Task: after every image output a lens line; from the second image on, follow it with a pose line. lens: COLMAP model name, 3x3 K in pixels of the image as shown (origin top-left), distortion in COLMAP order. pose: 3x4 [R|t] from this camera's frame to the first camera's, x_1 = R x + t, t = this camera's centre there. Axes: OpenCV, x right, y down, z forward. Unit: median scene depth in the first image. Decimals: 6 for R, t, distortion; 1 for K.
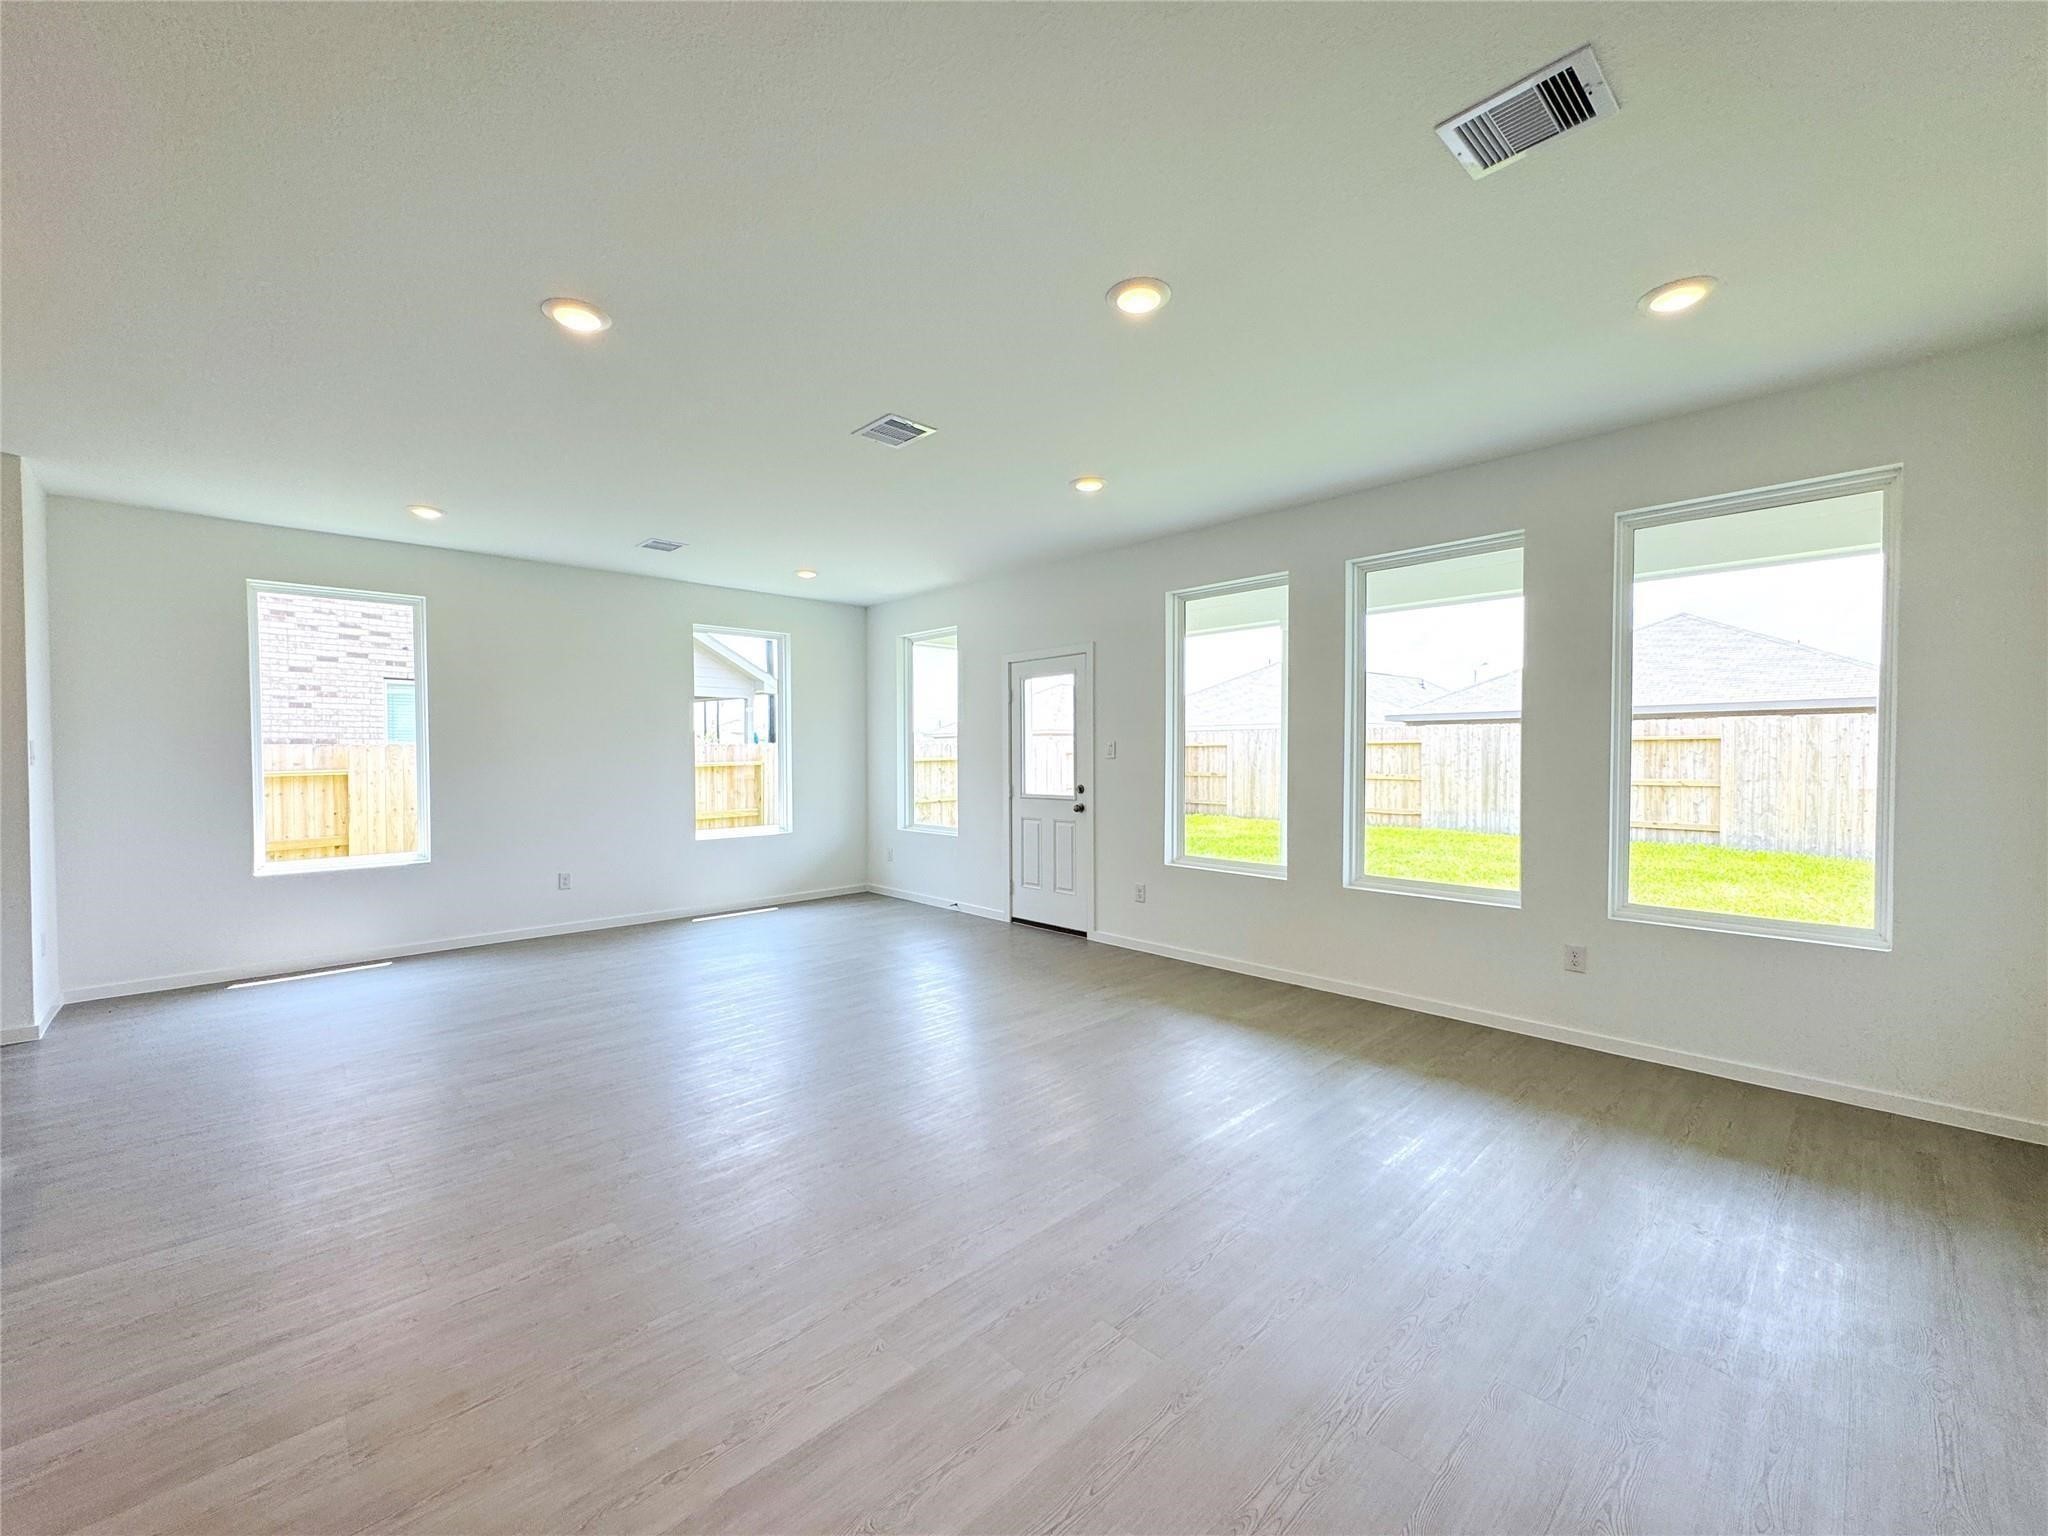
lens RADIAL K [[825.0, 0, 1029.3], [0, 825.0, 774.3], [0, 0, 1]] dist [0.017250, 0.000125]
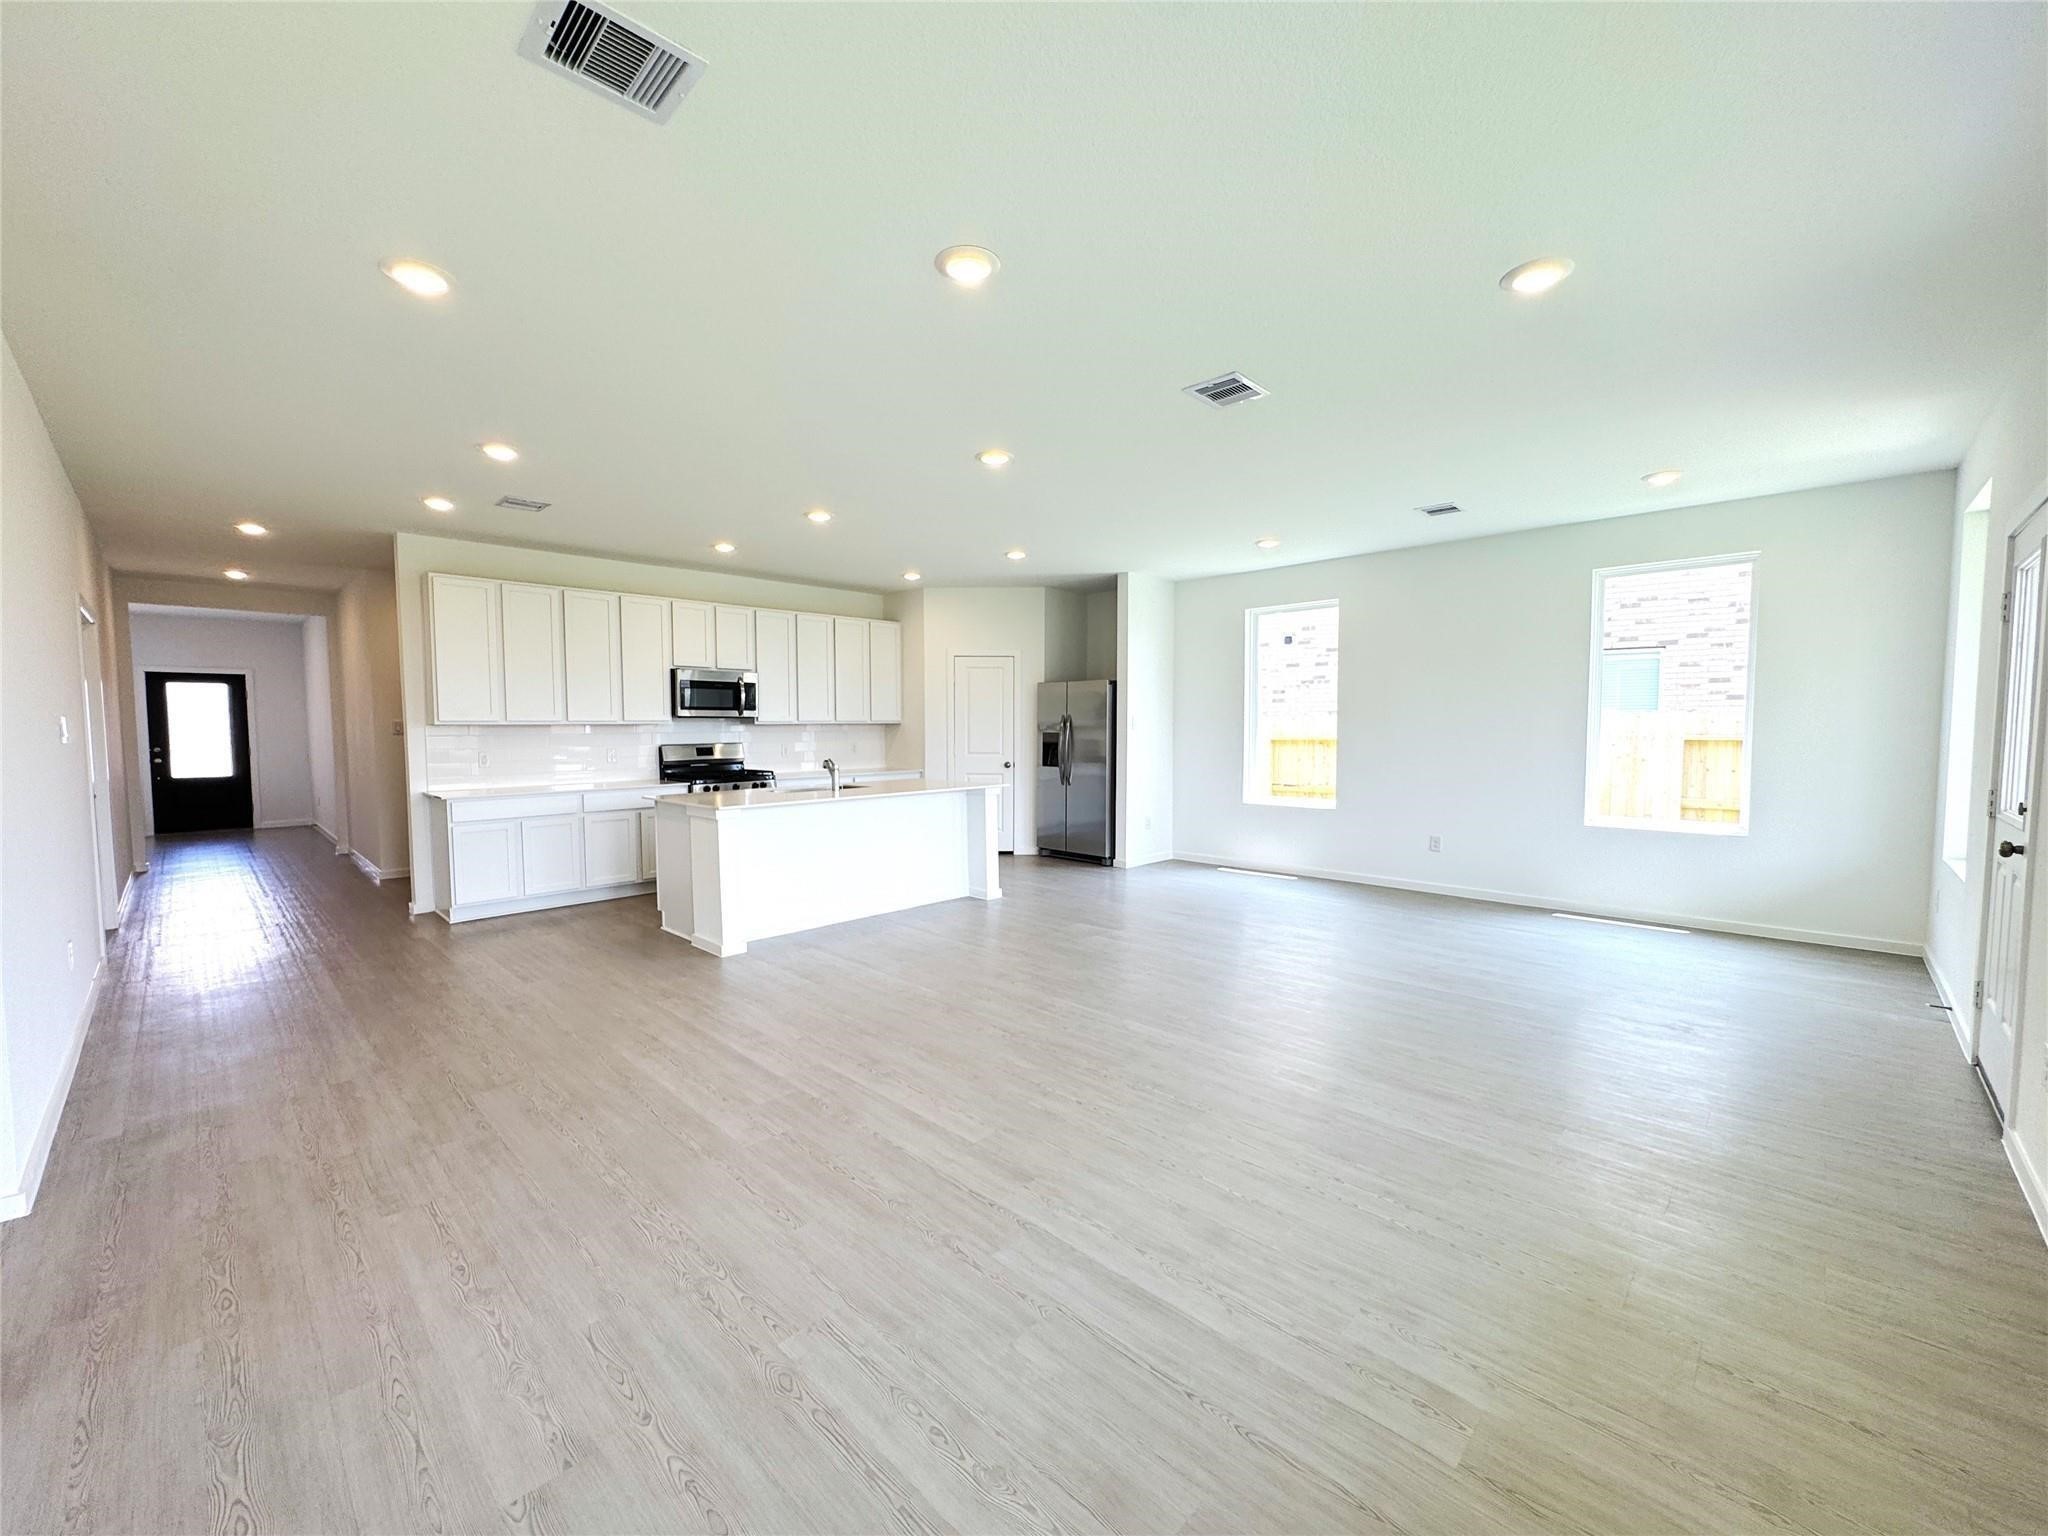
lens RADIAL K [[825.0, 0, 1029.3], [0, 825.0, 774.3], [0, 0, 1]] dist [0.017250, 0.000125]
pose [[0.022707, 0.062454, -0.997789, 0.514536], [-0.019682, 0.997881, 0.062012, -0.016957], [0.999548, 0.018230, 0.023888, 0.471868]]
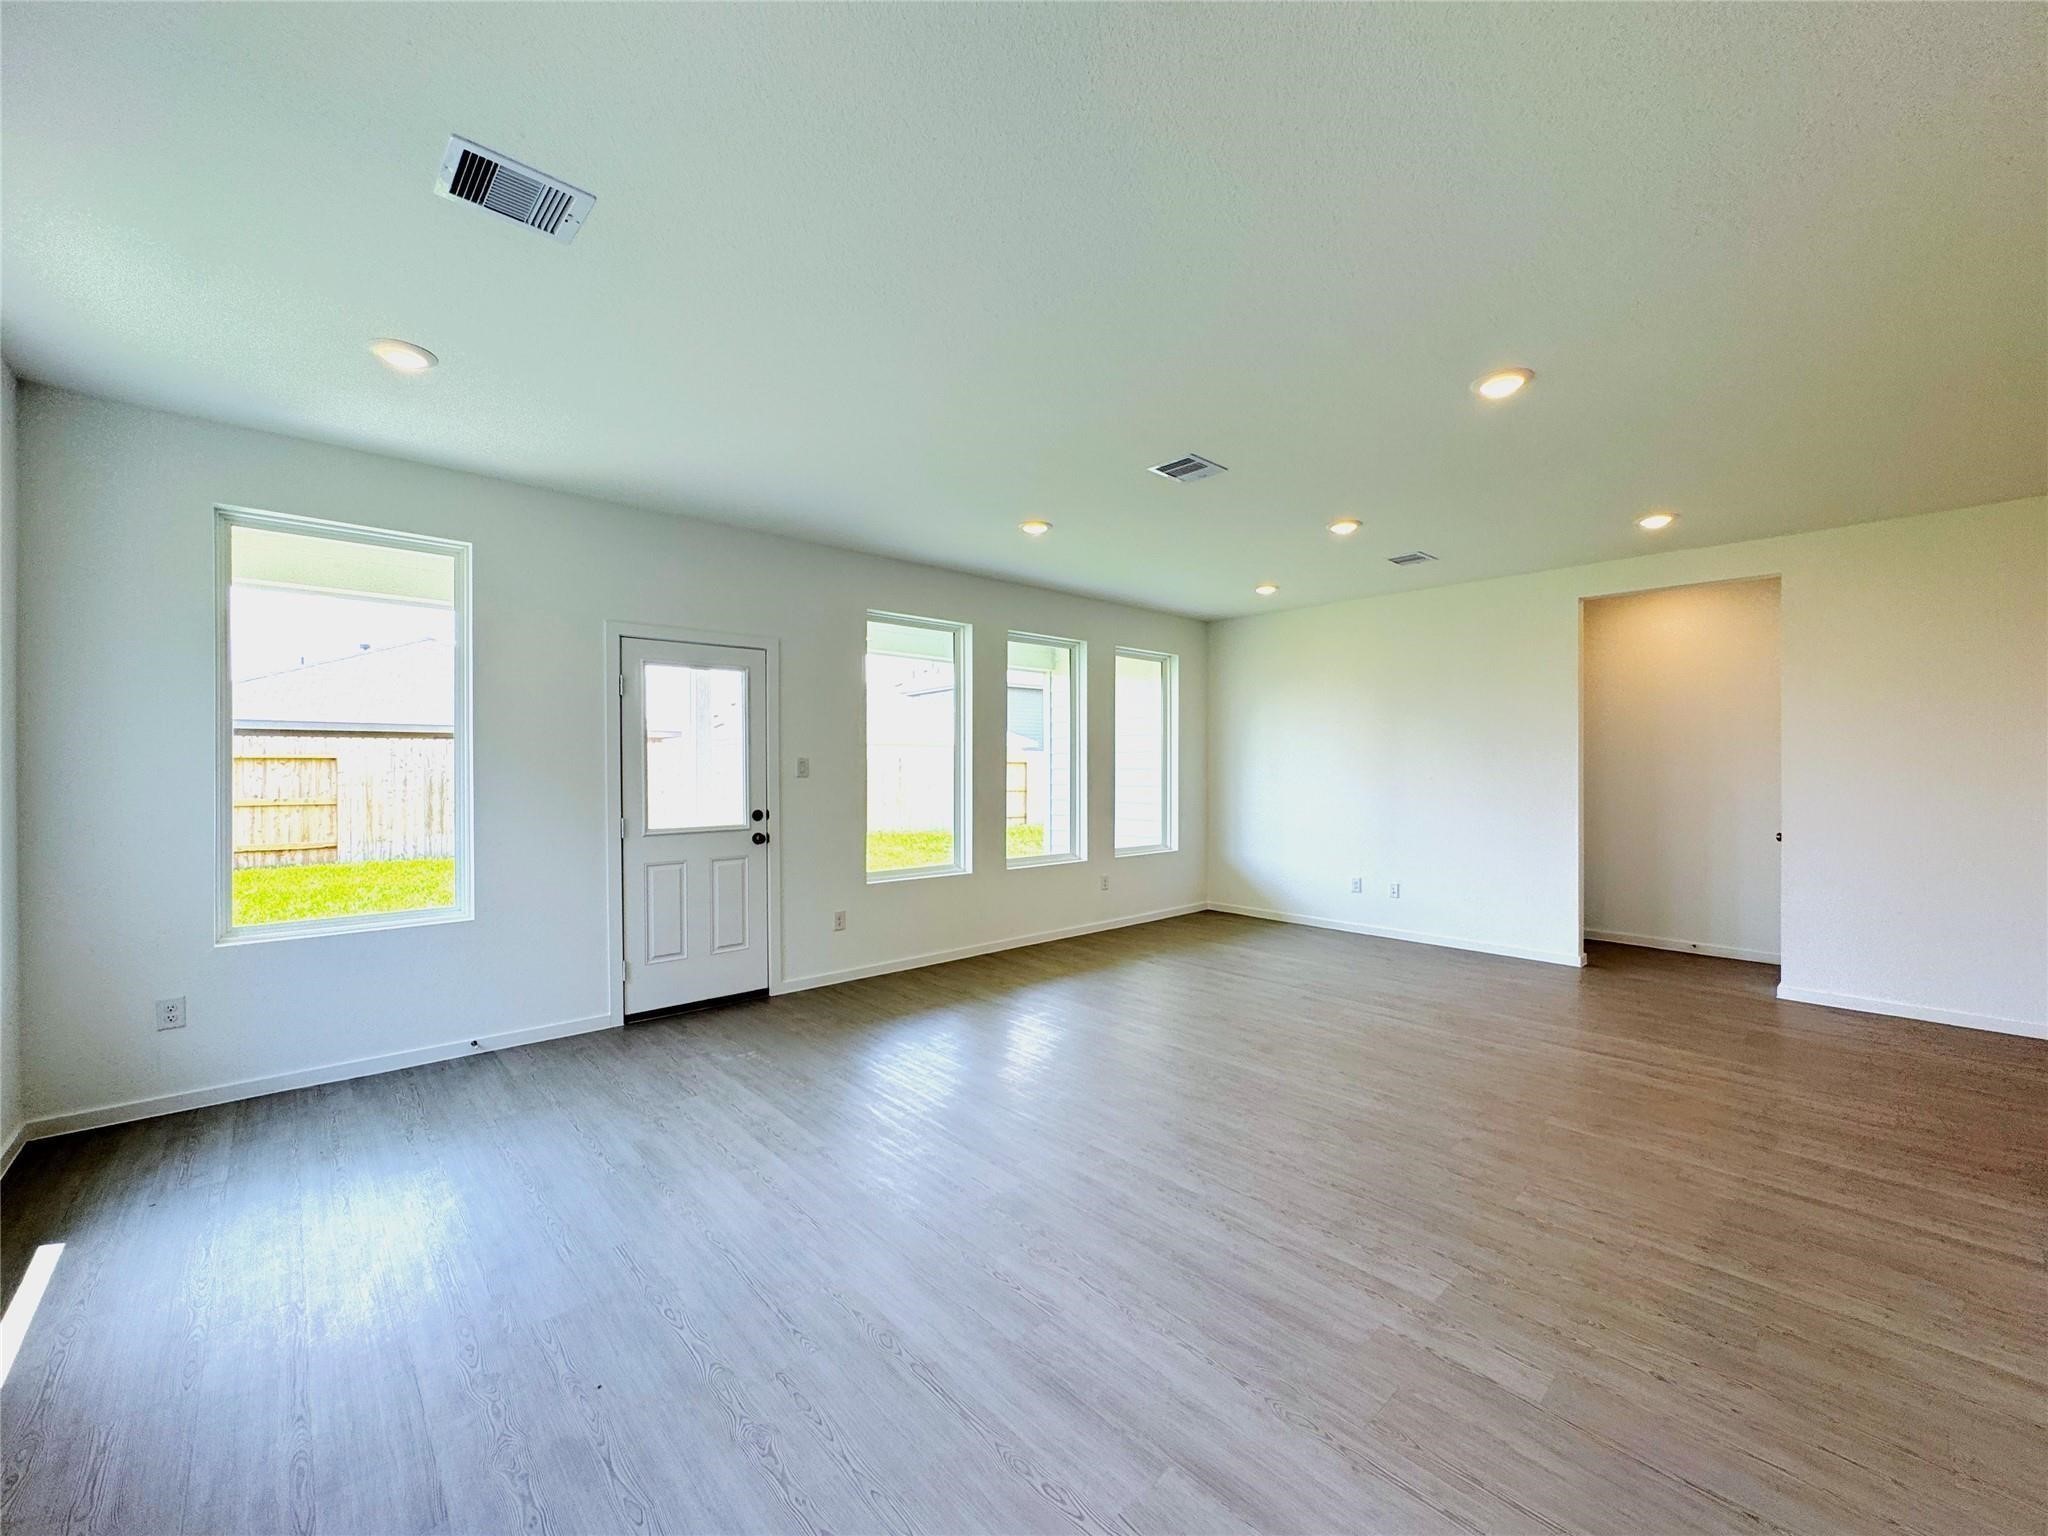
lens RADIAL K [[805.8, 0, 1024.0], [0, 805.8, 768.0], [0, 0, 1]] dist [-0.008196, -0.000044]
pose [[0.028644, 0.002933, 0.999585, -0.749621], [0.027592, 0.999612, -0.003724, -0.018780], [-0.999209, 0.027687, 0.028552, 0.740221]]
